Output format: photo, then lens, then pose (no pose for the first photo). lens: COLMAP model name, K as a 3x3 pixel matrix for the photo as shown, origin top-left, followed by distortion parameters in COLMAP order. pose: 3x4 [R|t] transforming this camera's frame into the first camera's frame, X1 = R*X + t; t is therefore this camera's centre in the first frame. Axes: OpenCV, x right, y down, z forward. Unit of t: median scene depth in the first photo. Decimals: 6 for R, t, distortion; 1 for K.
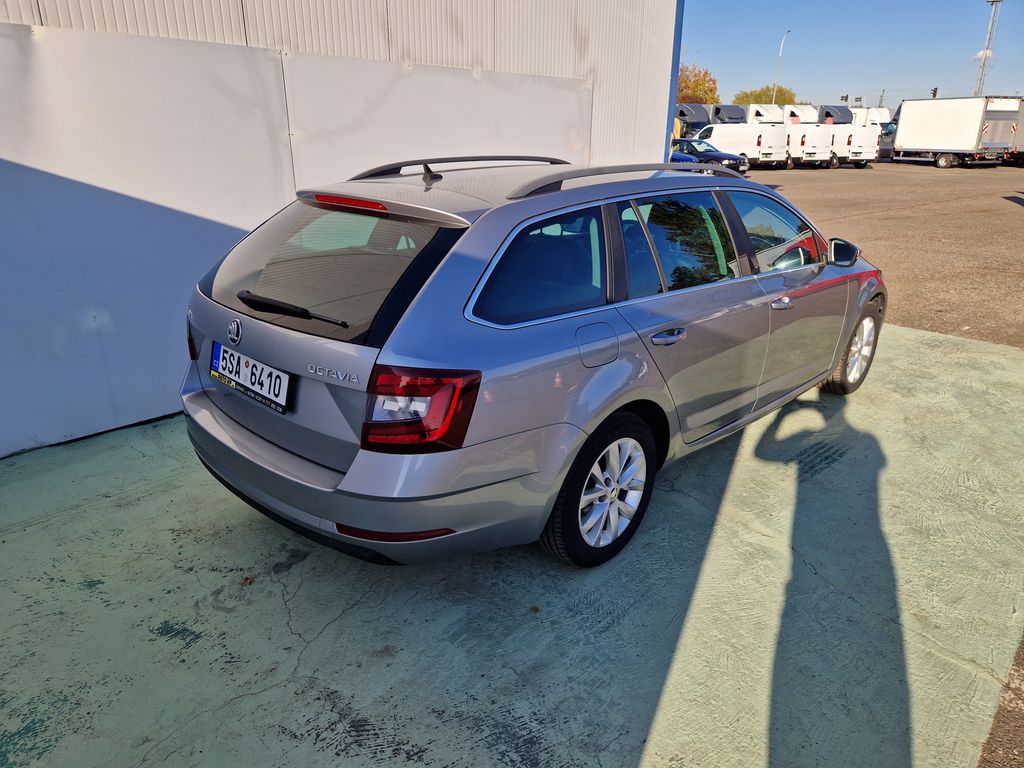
lens RADIAL K [[701.3, 0, 508.8], [0, 701.3, 379.4], [0, 0, 1]] dist [0.052155, -0.040701]
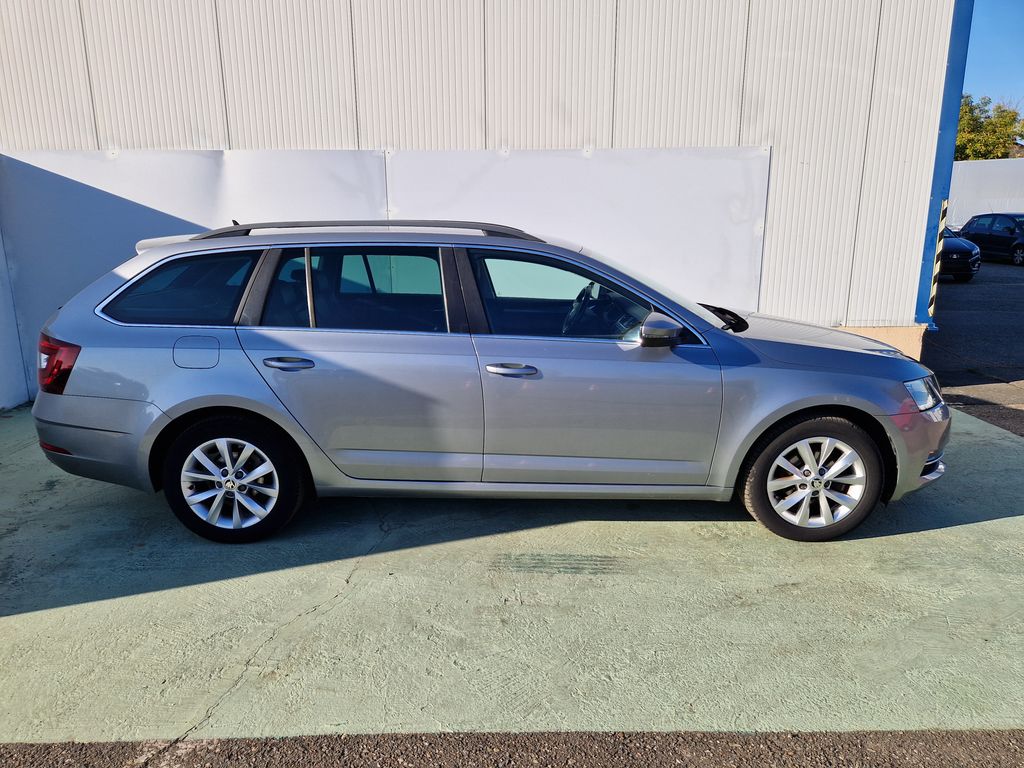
lens RADIAL K [[701.3, 0, 508.8], [0, 701.3, 379.4], [0, 0, 1]] dist [0.052155, -0.040701]
pose [[0.683847, 0.142399, -0.715595, 1.297305], [-0.227256, 0.973553, -0.023442, -0.090403], [0.693332, 0.178654, 0.698122, 0.454737]]
